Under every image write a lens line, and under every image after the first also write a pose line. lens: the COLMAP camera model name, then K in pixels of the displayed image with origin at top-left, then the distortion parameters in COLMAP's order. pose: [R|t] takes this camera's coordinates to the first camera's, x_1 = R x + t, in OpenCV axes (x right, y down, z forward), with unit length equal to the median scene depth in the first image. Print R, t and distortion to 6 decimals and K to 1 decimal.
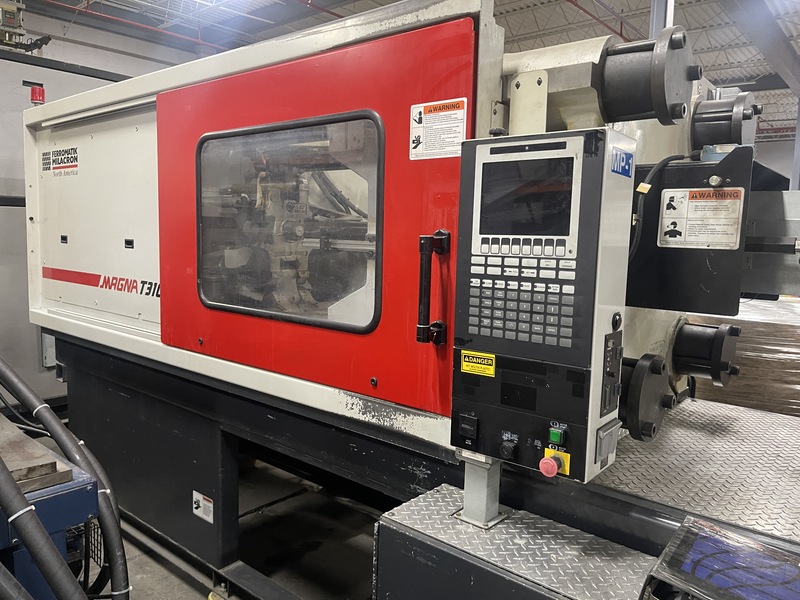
lens RADIAL K [[599.2, 0, 400.0], [0, 599.2, 300.0], [0, 0, 1]] dist [0.077163, -0.106967]
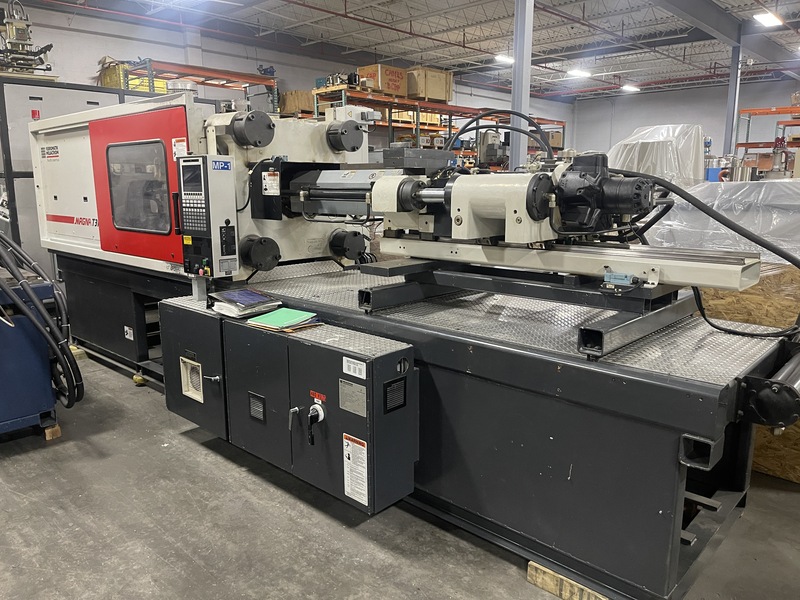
lens RADIAL K [[599.2, 0, 400.0], [0, 599.2, 300.0], [0, 0, 1]] dist [0.077163, -0.106967]
pose [[0.998543, -0.019773, -0.050199, 1.235819], [0.023765, 0.996493, 0.080227, 0.182018], [0.048437, -0.081304, 0.995512, -1.711439]]
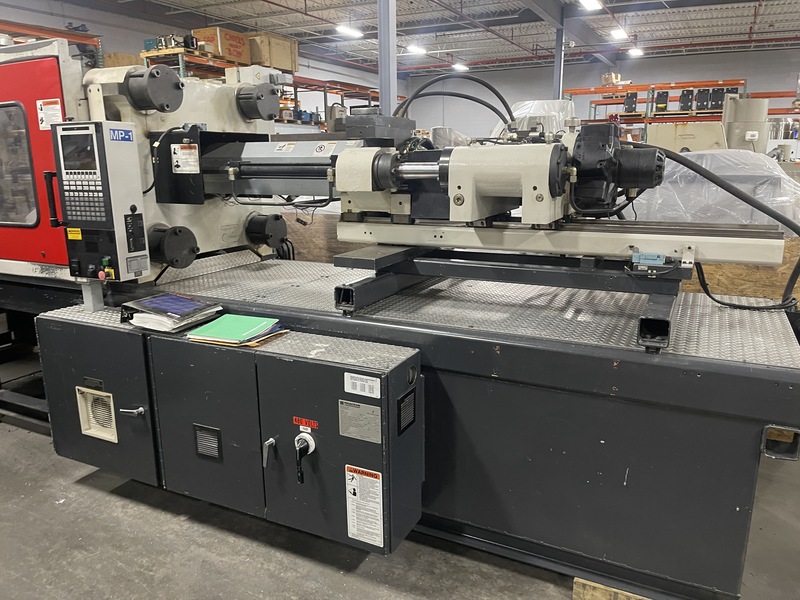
lens RADIAL K [[596.3, 0, 402.6], [0, 596.3, 295.6], [0, 0, 1]] dist [0.074348, -0.091842]
pose [[0.969699, -0.089027, 0.227502, 0.743418], [0.061864, 0.990368, 0.123870, 0.130219], [-0.236339, -0.106043, 0.965867, -1.314947]]
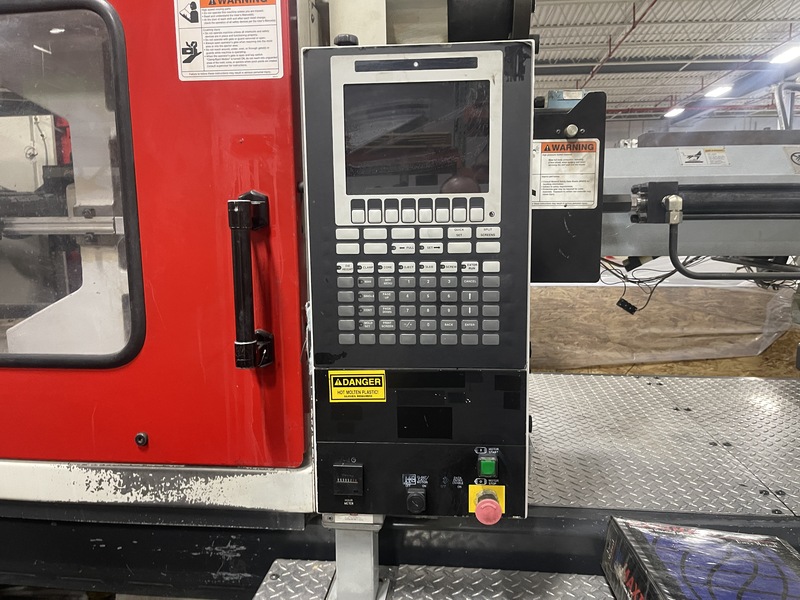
lens RADIAL K [[599.2, 0, 400.0], [0, 599.2, 300.0], [0, 0, 1]] dist [0.077163, -0.106967]
pose [[0.827191, -0.109523, 0.551144, -0.197343], [0.091052, 0.993984, 0.060866, -0.028794], [-0.554495, -0.000165, 0.832187, 0.414935]]
